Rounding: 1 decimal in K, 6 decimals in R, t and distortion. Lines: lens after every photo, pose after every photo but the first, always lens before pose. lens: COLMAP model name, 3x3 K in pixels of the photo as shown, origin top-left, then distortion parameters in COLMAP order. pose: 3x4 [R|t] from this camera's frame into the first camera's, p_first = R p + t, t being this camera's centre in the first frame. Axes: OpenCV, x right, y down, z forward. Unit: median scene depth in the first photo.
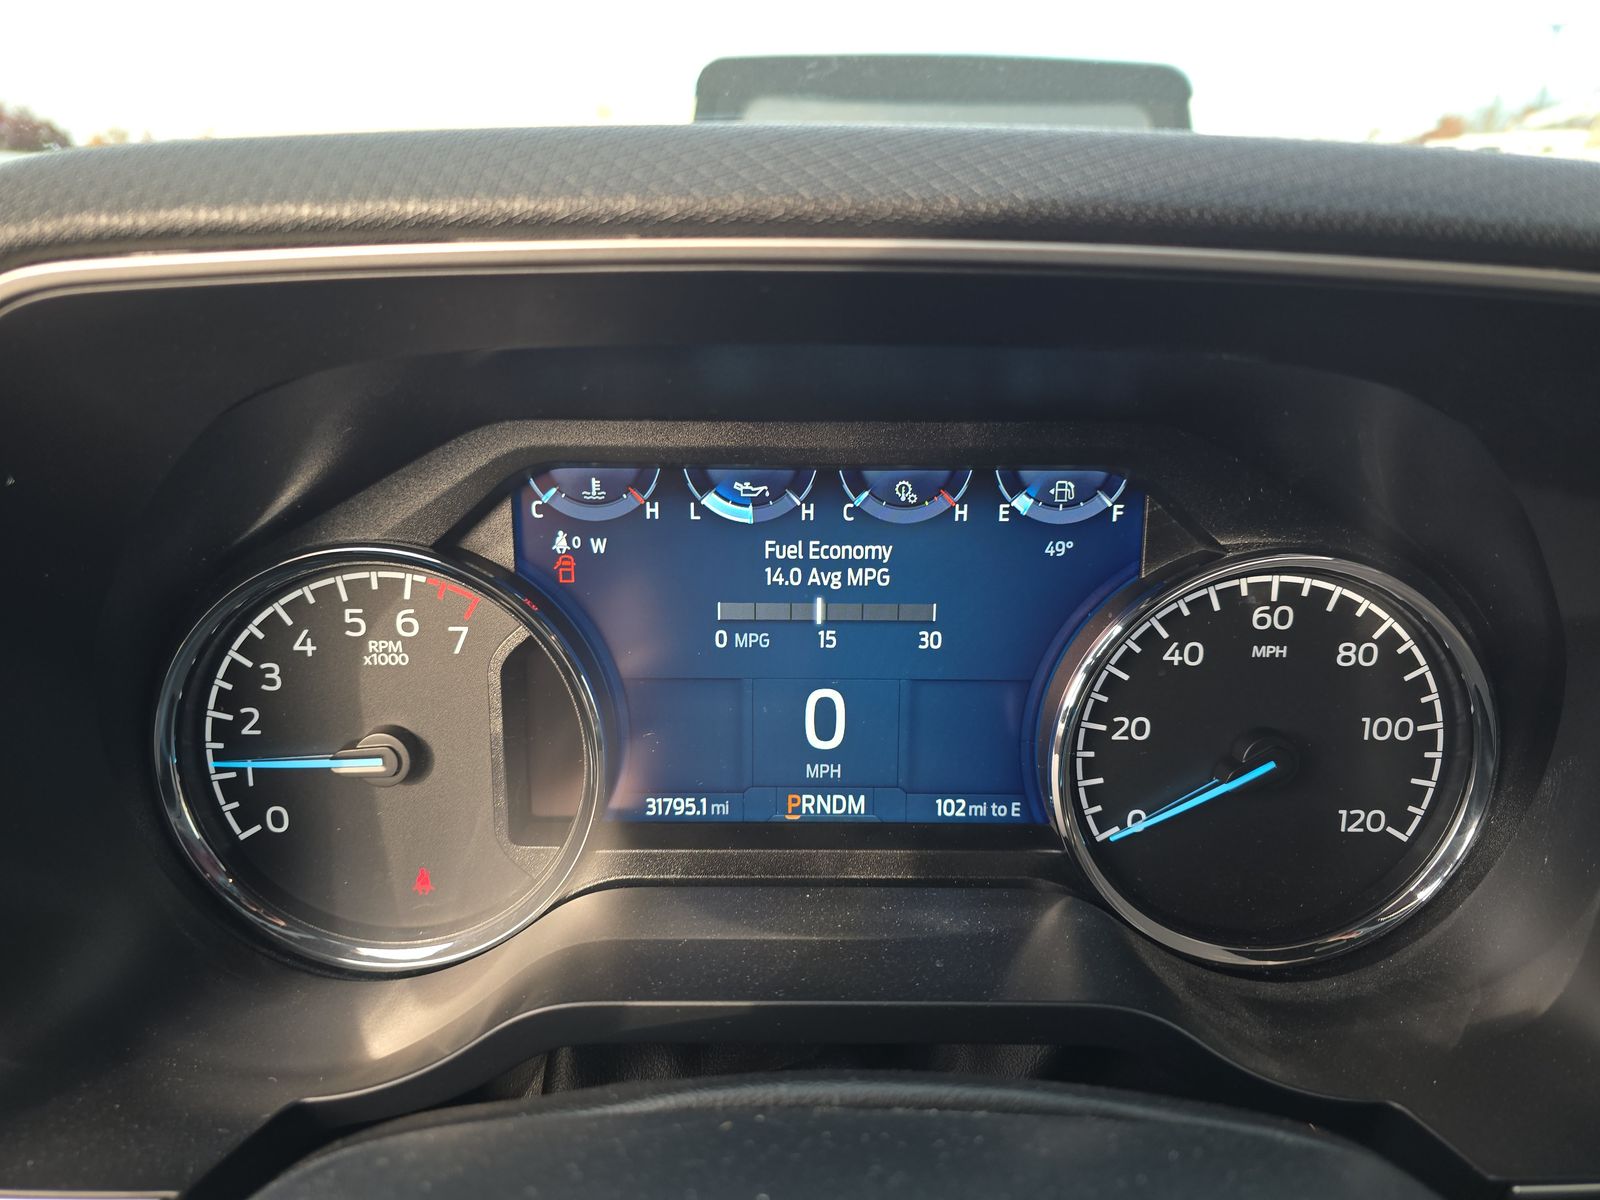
lens RADIAL K [[1139.6, 0, 798.7], [0, 1139.6, 601.0], [0, 0, 1]] dist [0.025028, -0.001172]
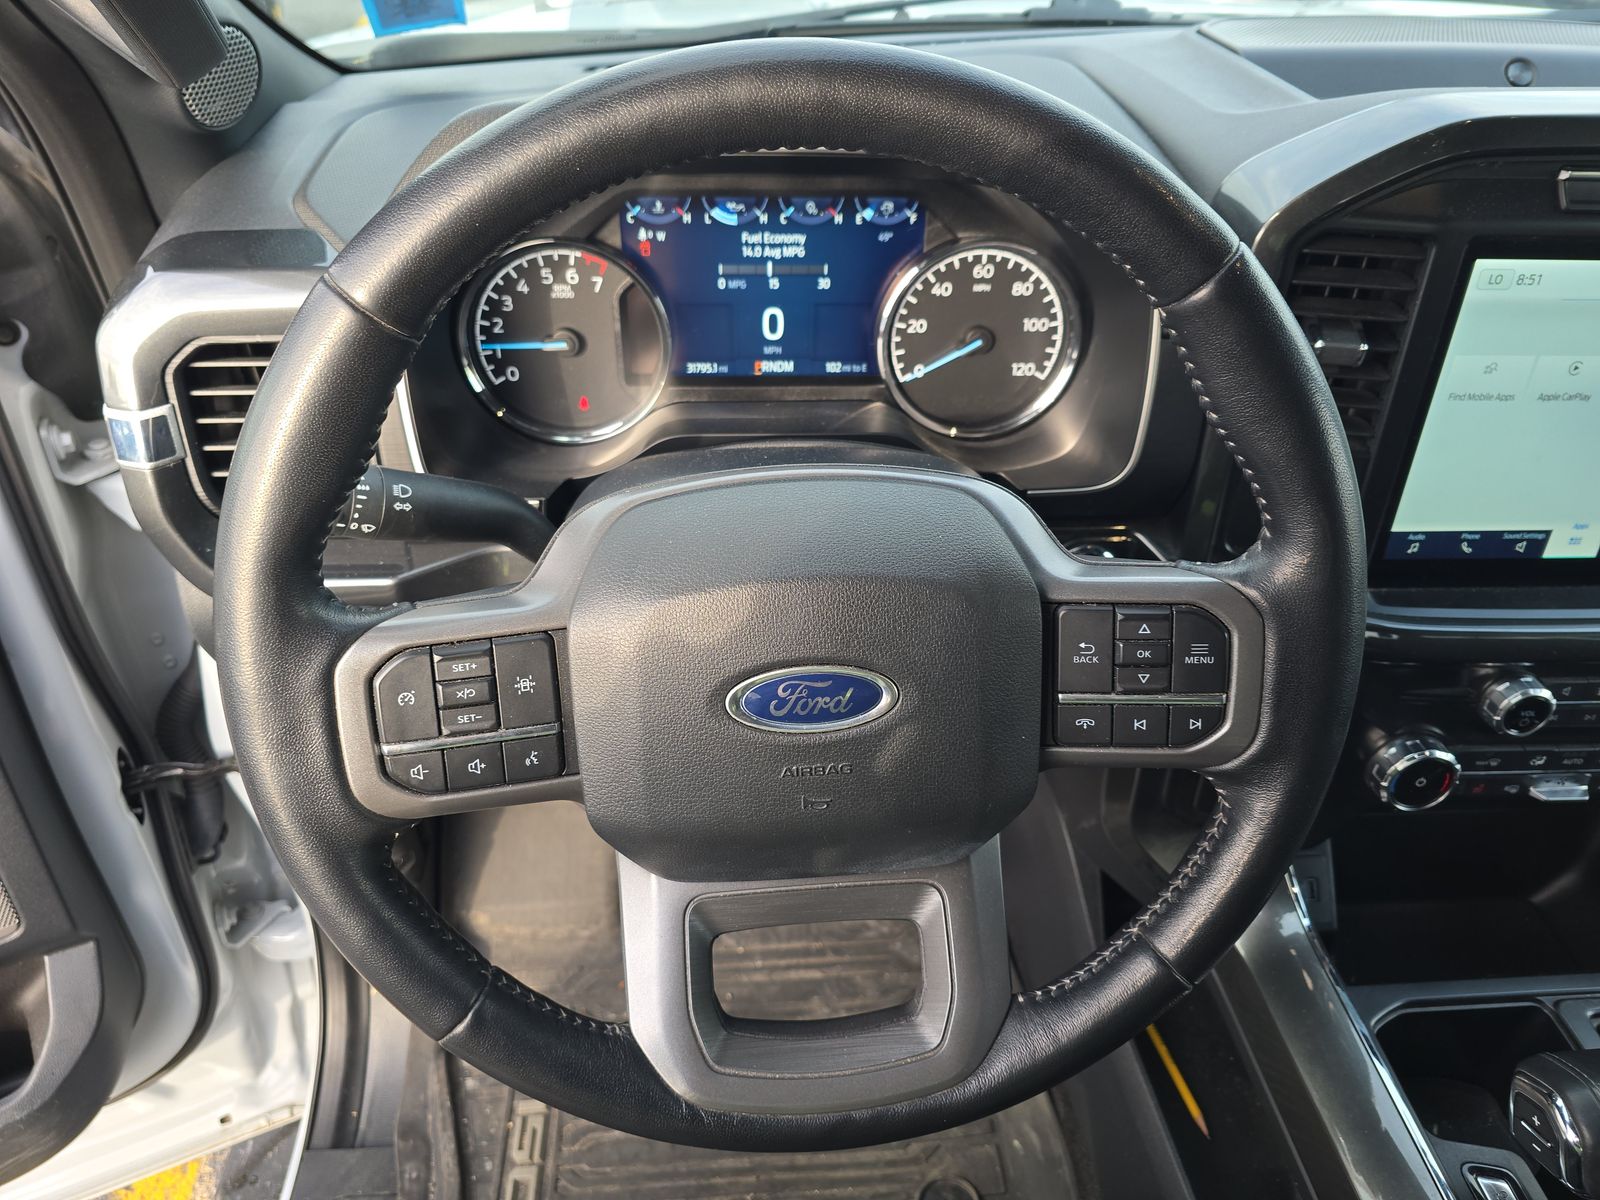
lens RADIAL K [[1139.6, 0, 797.0], [0, 1139.6, 597.7], [0, 0, 1]] dist [0.025028, -0.001172]
pose [[0.998781, -0.018948, 0.045586, -0.038444], [0.004373, 0.953738, 0.300606, -0.045706], [-0.049173, -0.300040, 0.952658, -1.154266]]
